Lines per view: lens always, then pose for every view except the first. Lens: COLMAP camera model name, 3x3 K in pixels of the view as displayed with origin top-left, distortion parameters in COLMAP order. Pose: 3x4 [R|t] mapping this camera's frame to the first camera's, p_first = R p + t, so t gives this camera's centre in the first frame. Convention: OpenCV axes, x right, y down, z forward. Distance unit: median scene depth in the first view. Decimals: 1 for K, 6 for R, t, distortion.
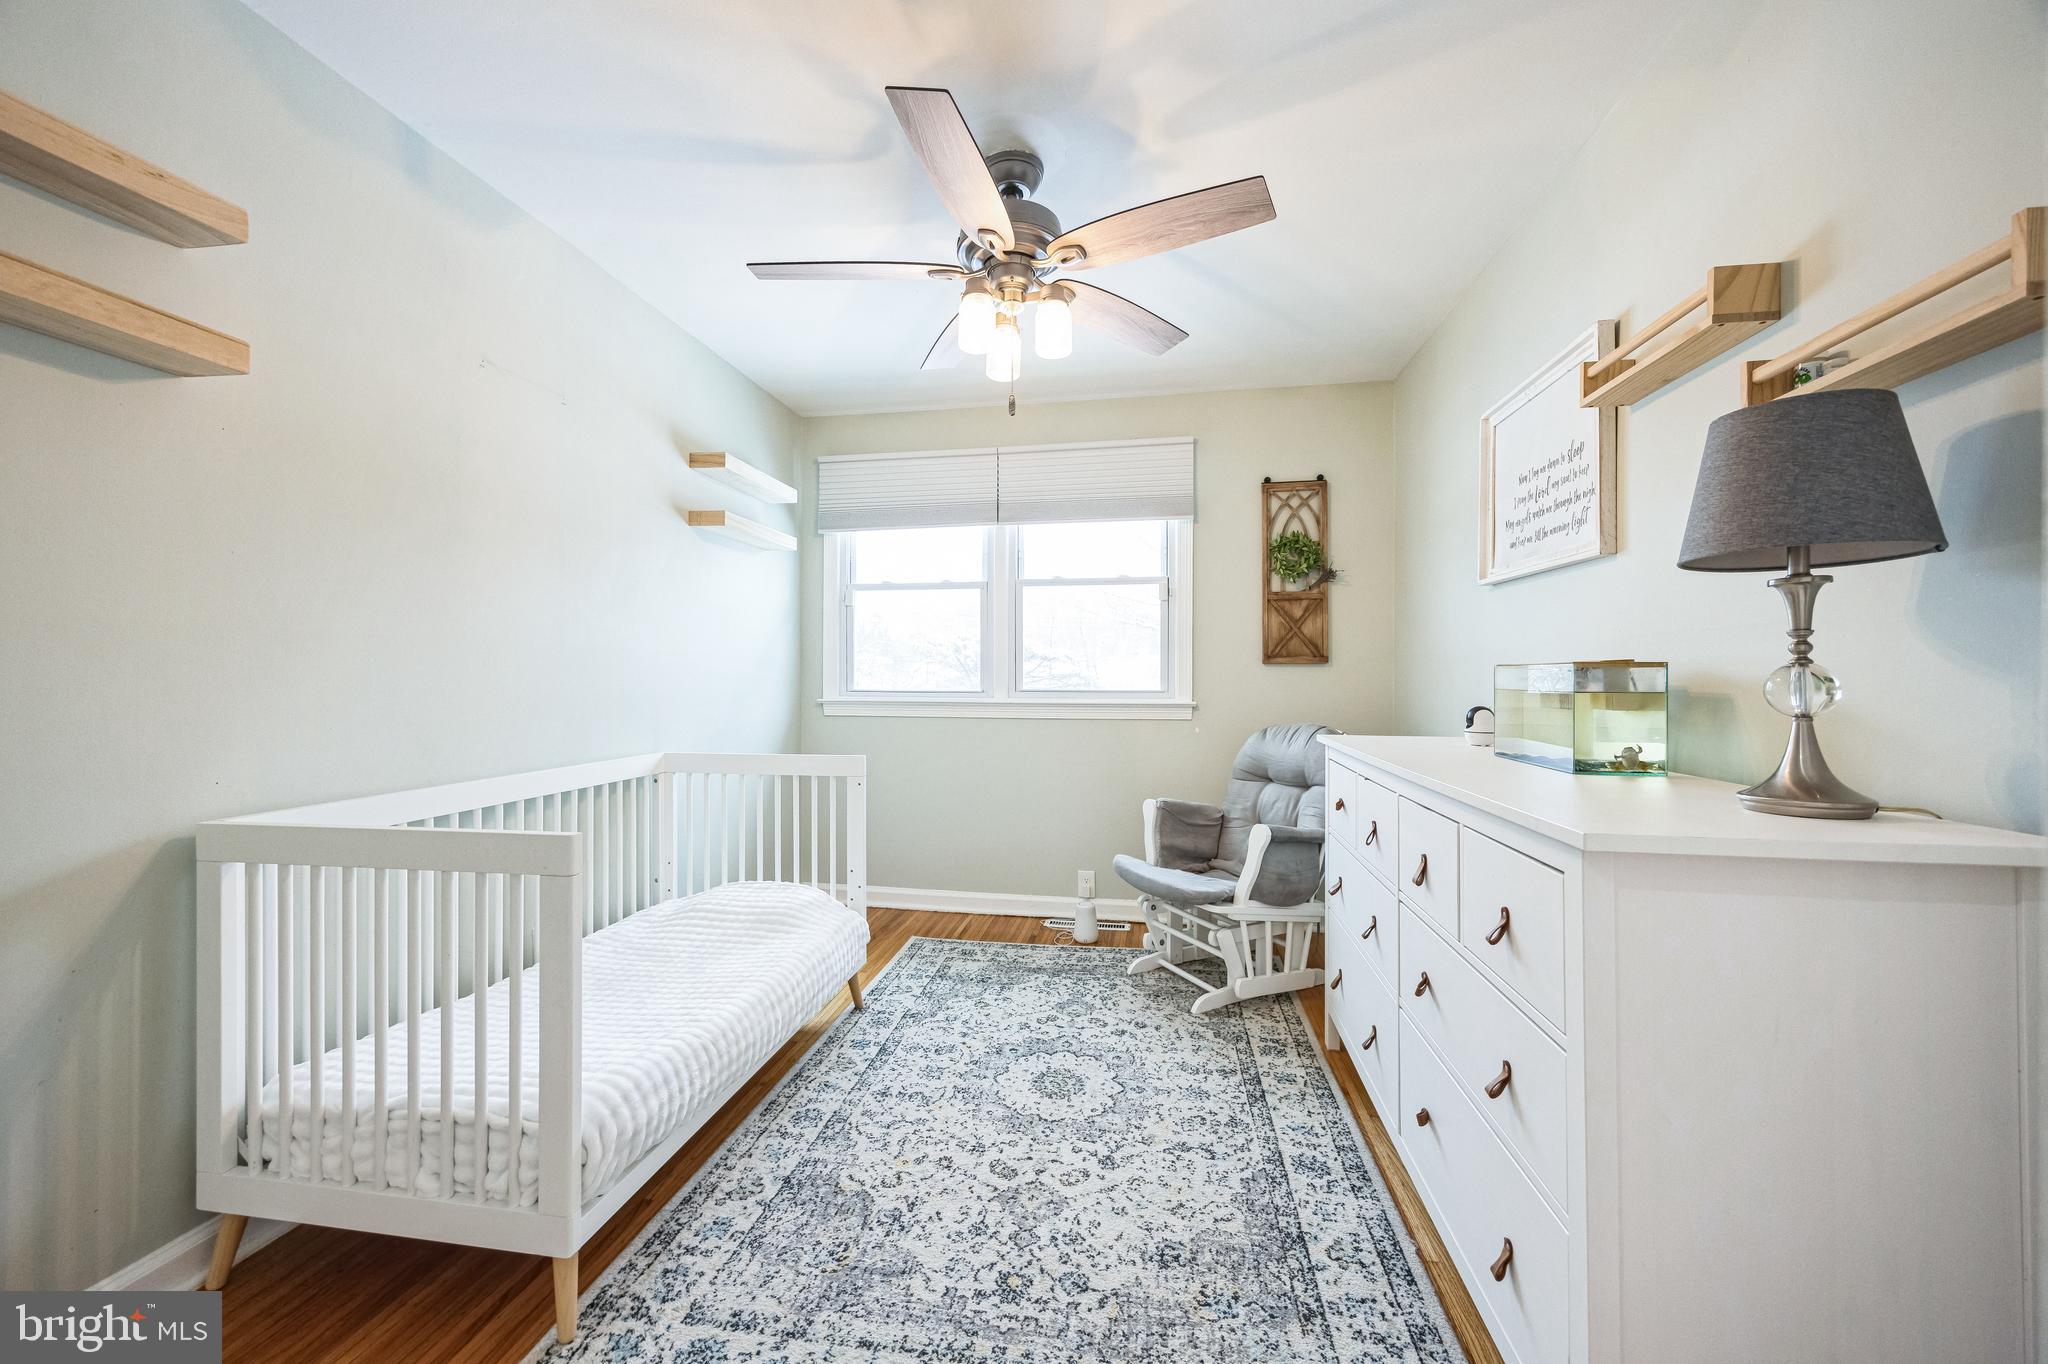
lens RADIAL K [[775.5, 0, 1010.5], [0, 775.5, 675.7], [0, 0, 1]] dist [0.002094, 0.000186]
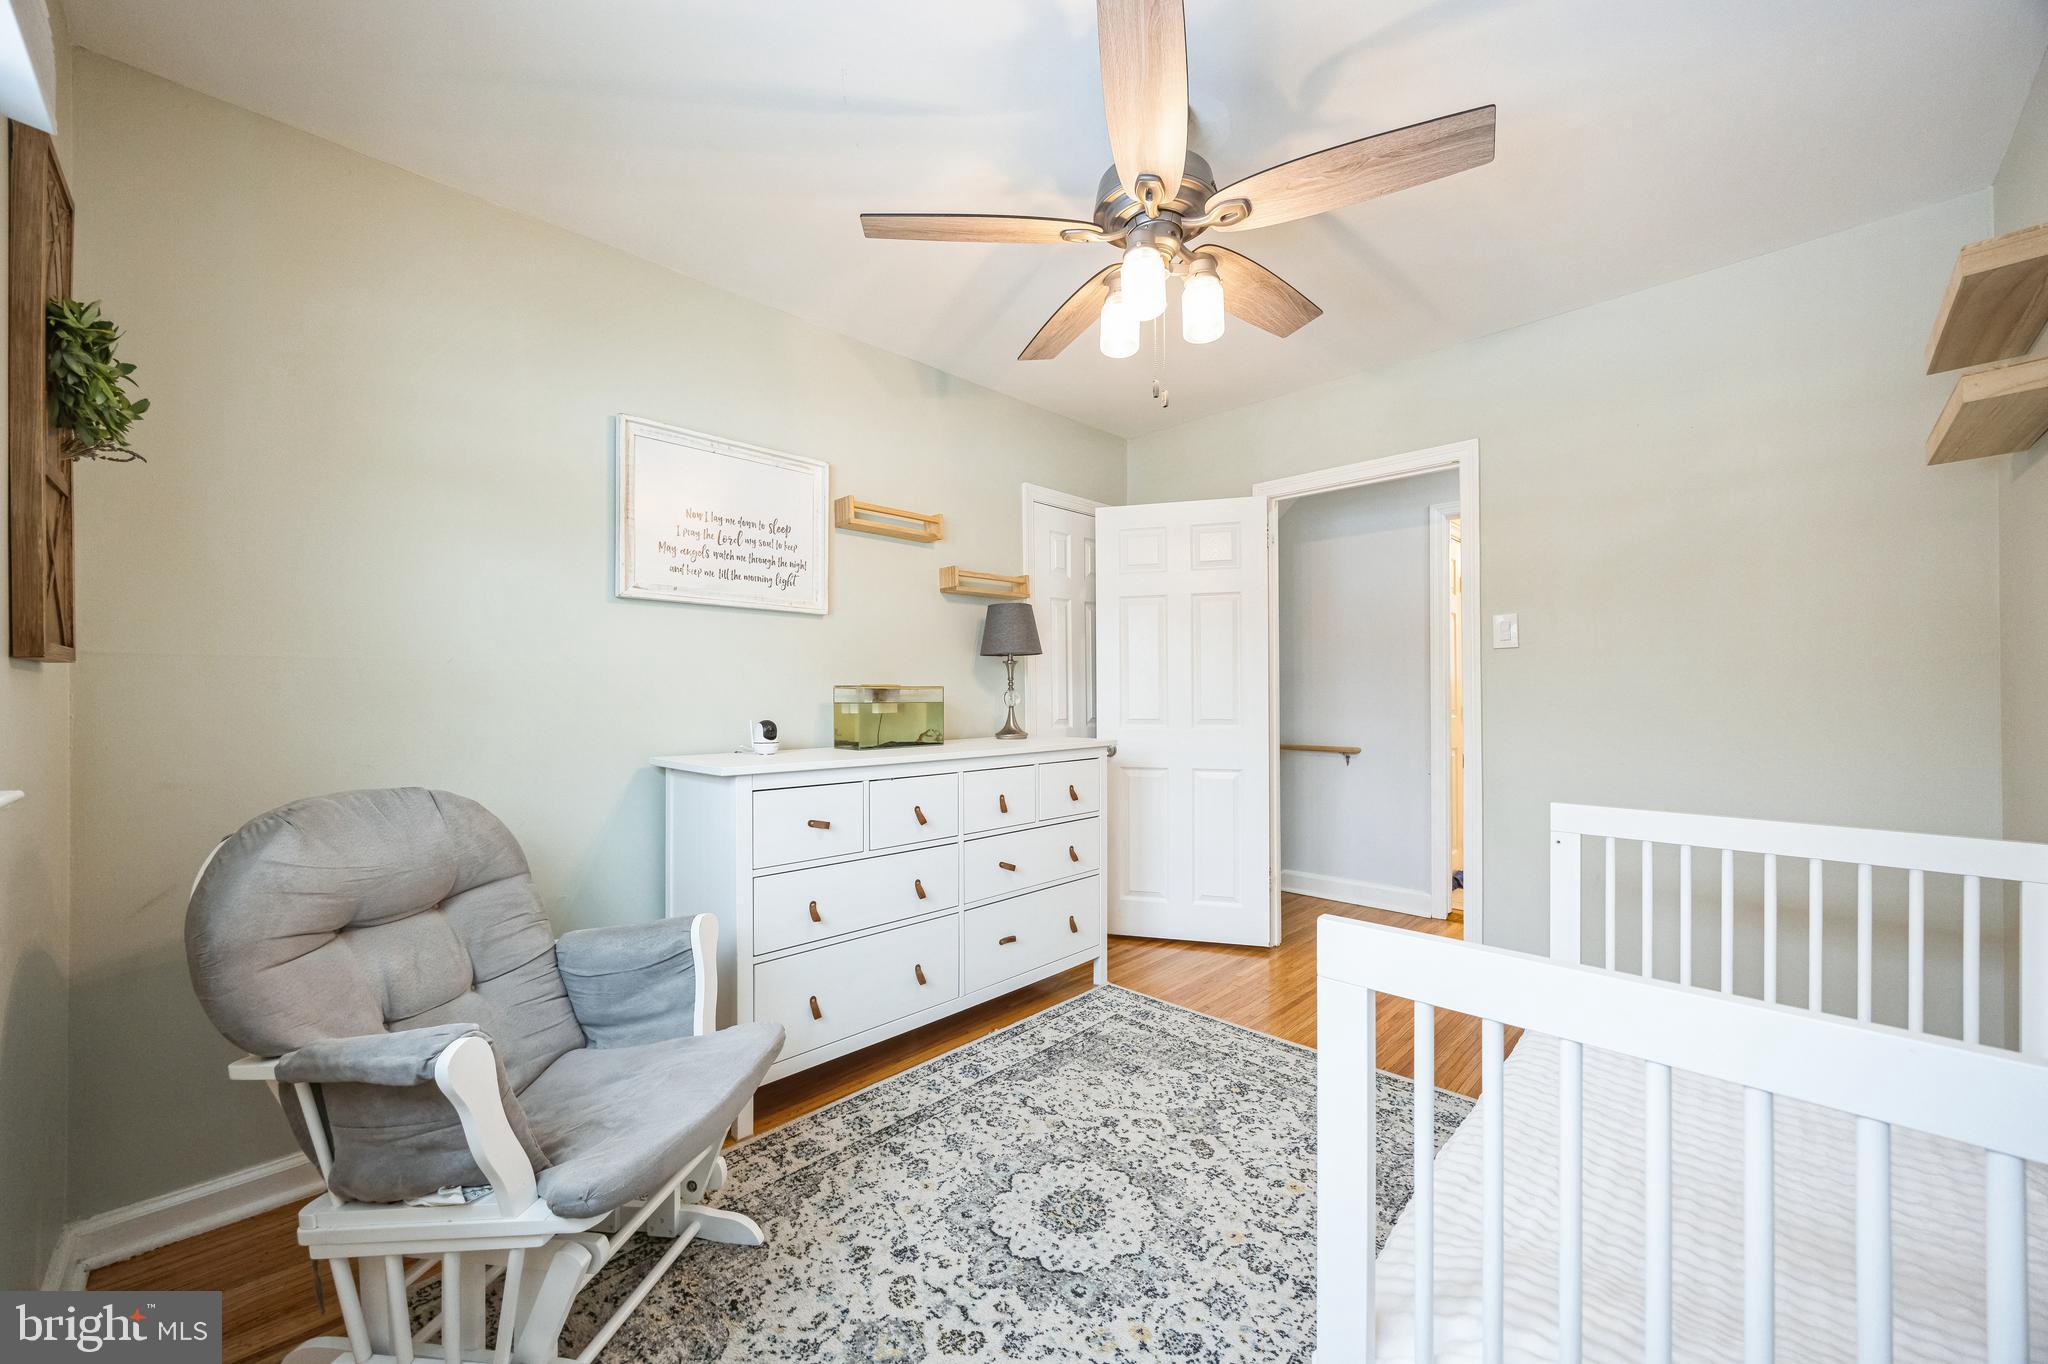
lens RADIAL K [[776.2, 0, 1011.2], [0, 776.2, 698.5], [0, 0, 1]] dist [-0.001153, -0.000242]
pose [[-0.824084, -0.001474, 0.566466, -0.337045], [0.000918, 0.999992, 0.003938, 0.002358], [-0.566467, 0.003765, -0.824076, 1.708645]]
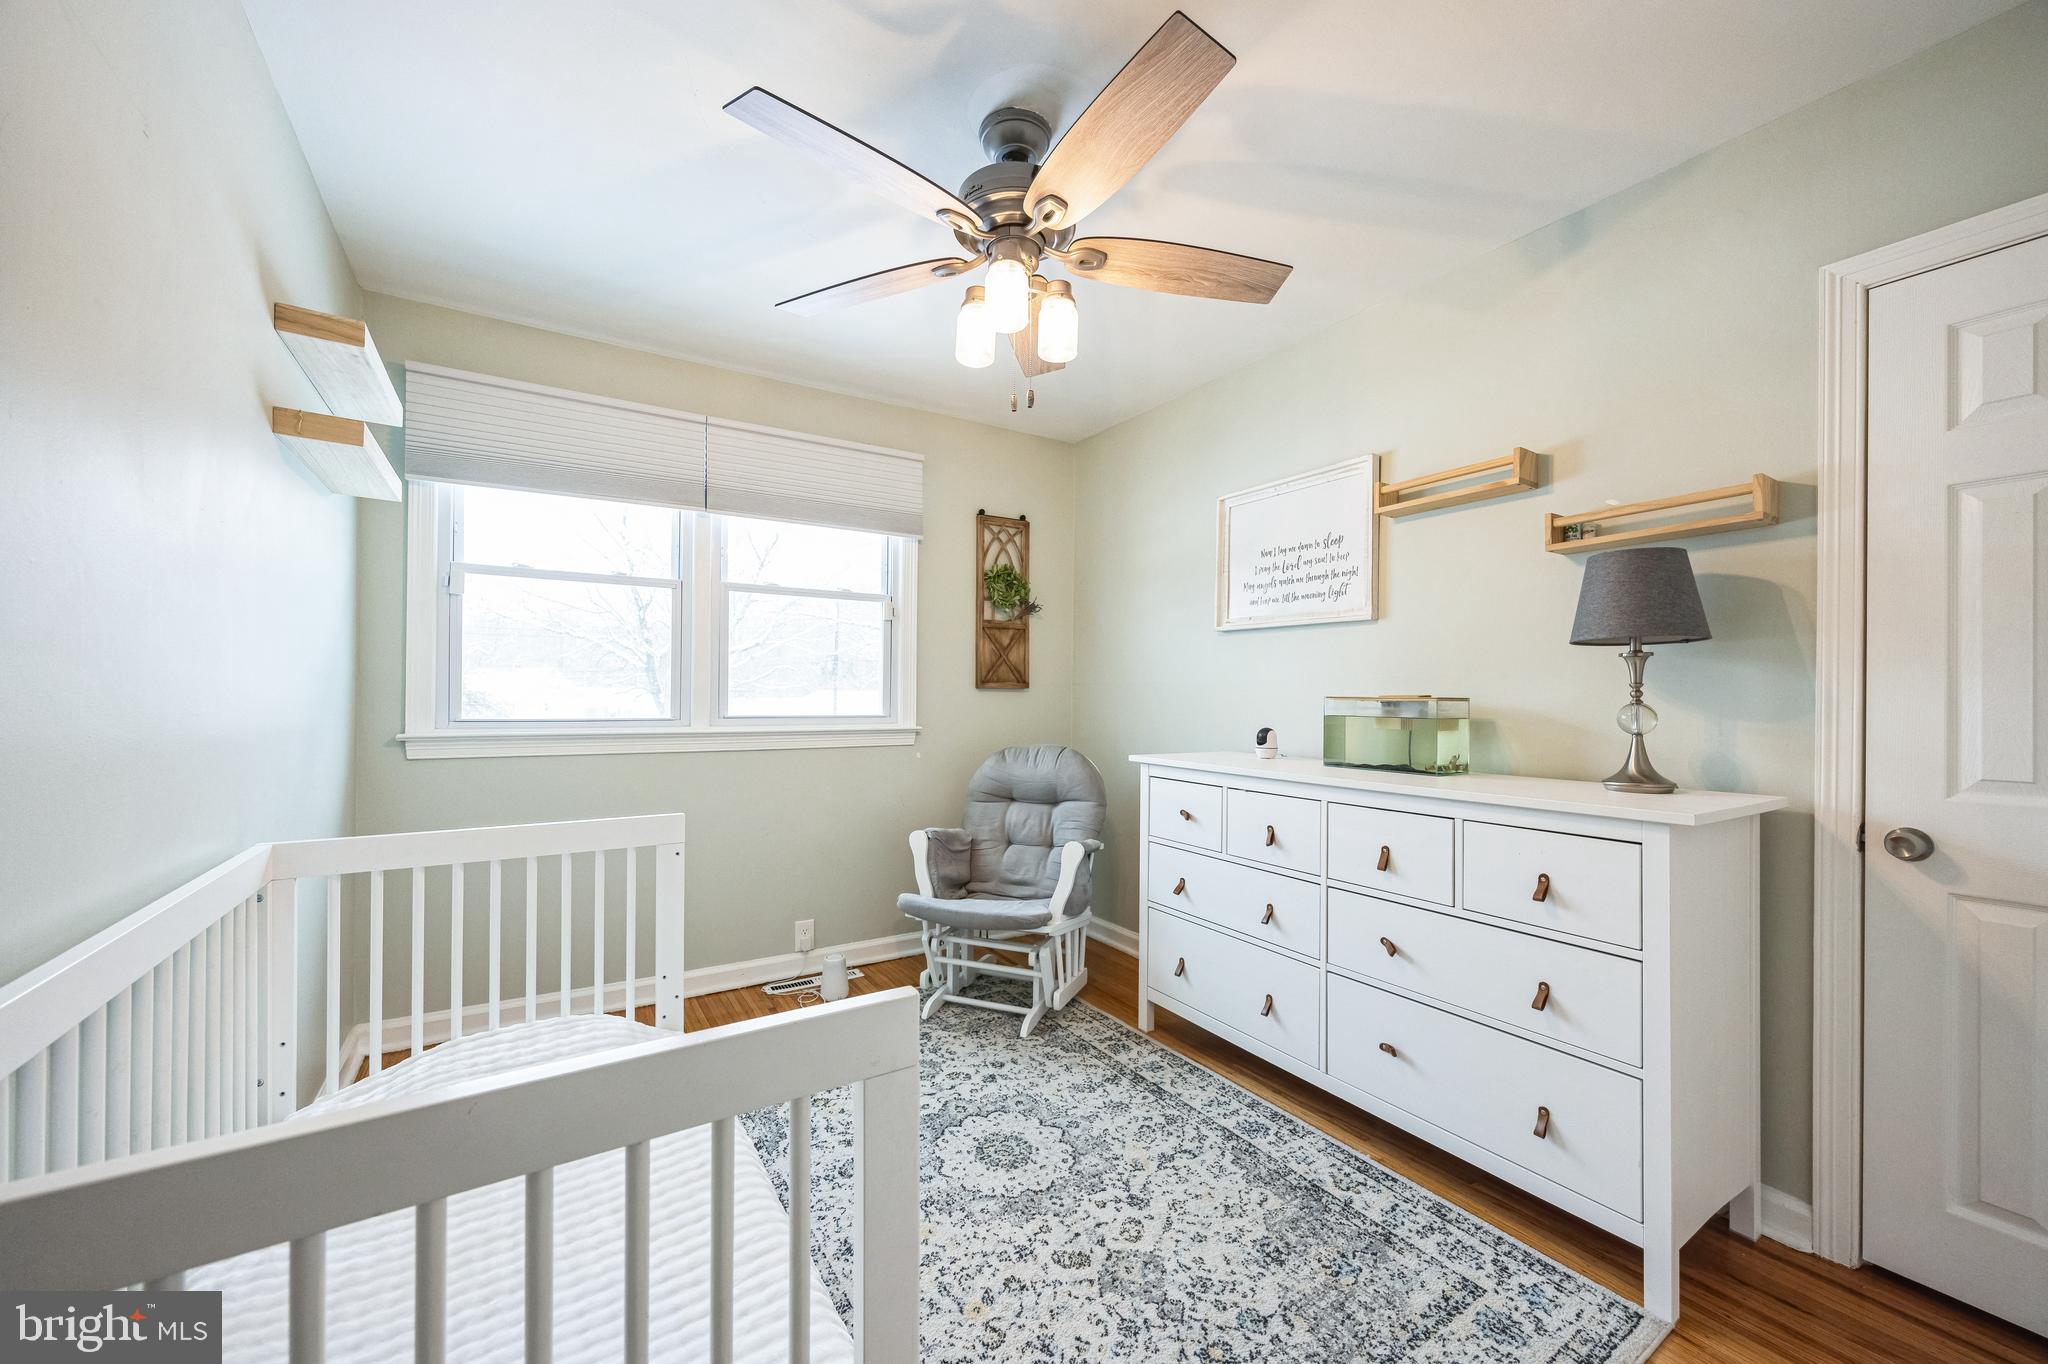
lens RADIAL K [[779.2, 0, 1015.0], [0, 779.2, 698.2], [0, 0, 1]] dist [0.002611, 0.000276]
pose [[0.742076, 0.001813, 0.670313, -0.554739], [-0.006887, 0.999964, 0.004920, -0.012810], [-0.670280, -0.008268, 0.742062, 0.318126]]
